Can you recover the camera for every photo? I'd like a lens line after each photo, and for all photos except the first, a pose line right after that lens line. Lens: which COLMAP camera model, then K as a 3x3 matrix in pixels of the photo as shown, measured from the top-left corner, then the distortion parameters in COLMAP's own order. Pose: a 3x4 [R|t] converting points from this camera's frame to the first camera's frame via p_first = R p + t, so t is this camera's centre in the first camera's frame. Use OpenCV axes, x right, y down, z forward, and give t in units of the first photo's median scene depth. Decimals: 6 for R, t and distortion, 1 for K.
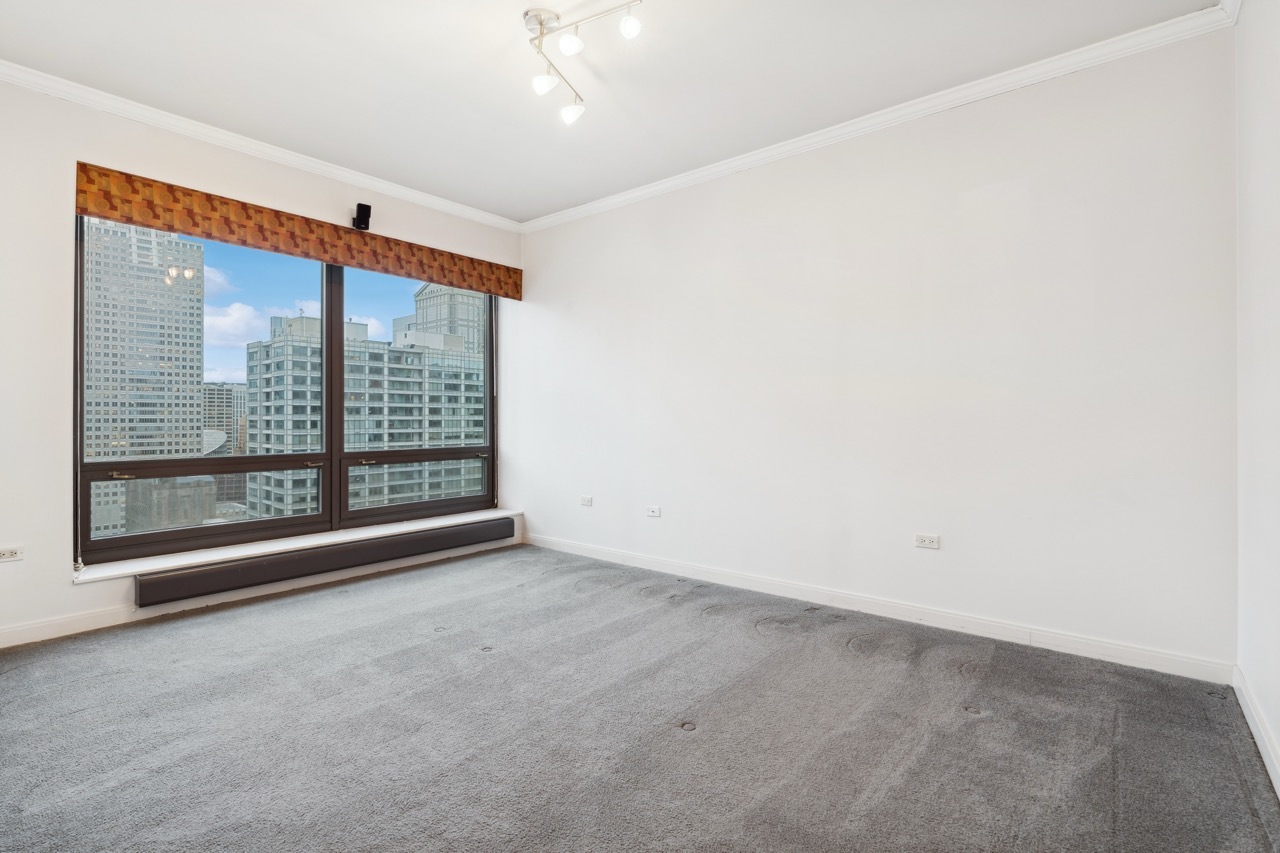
lens RADIAL K [[595.9, 0, 639.2], [0, 595.9, 419.0], [0, 0, 1]] dist [-0.003730, -0.000029]
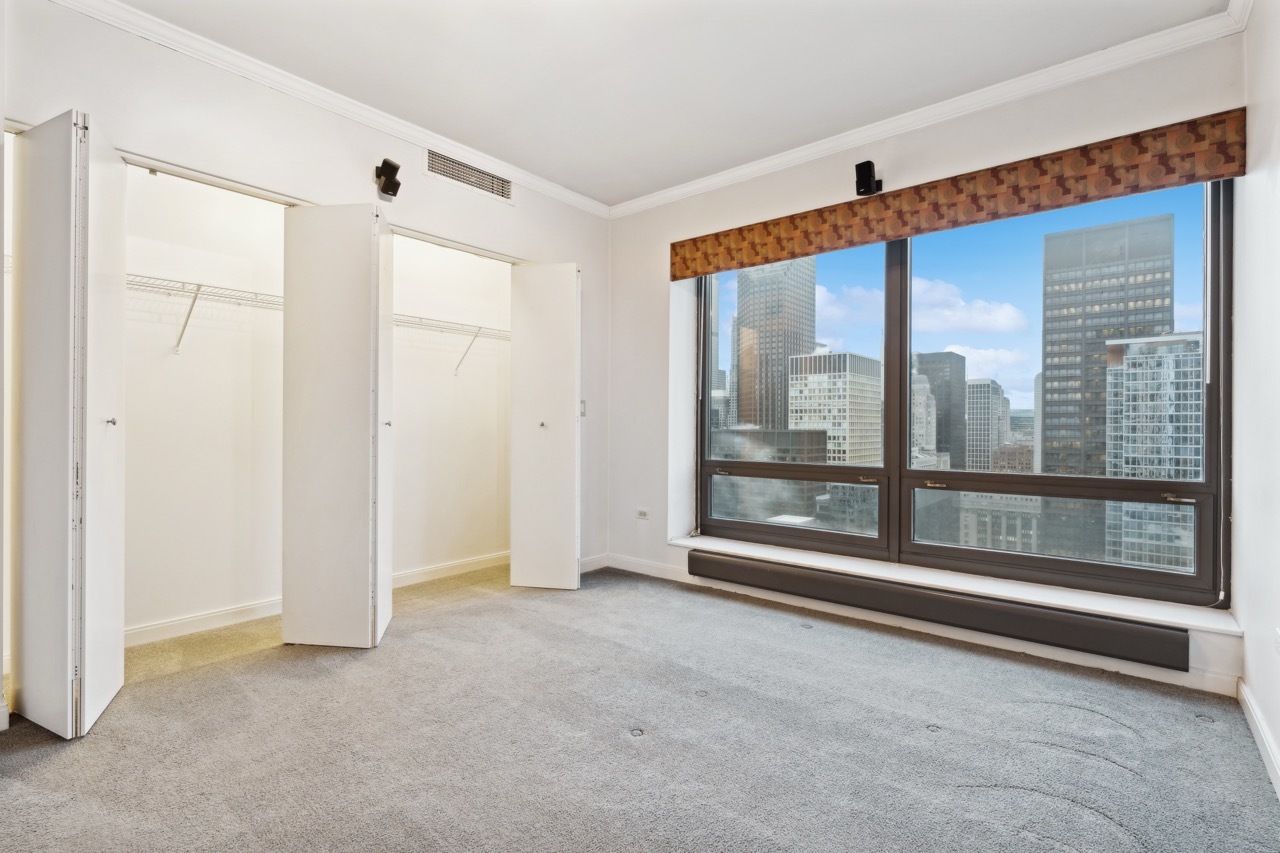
lens RADIAL K [[595.5, 0, 640.0], [0, 595.5, 426.5], [0, 0, 1]] dist [-0.002995, -0.000293]
pose [[-0.005102, 0.000726, -0.999987, 0.333659], [-0.005269, 0.999986, 0.000753, -0.001144], [0.999973, 0.005272, -0.005098, 0.671704]]
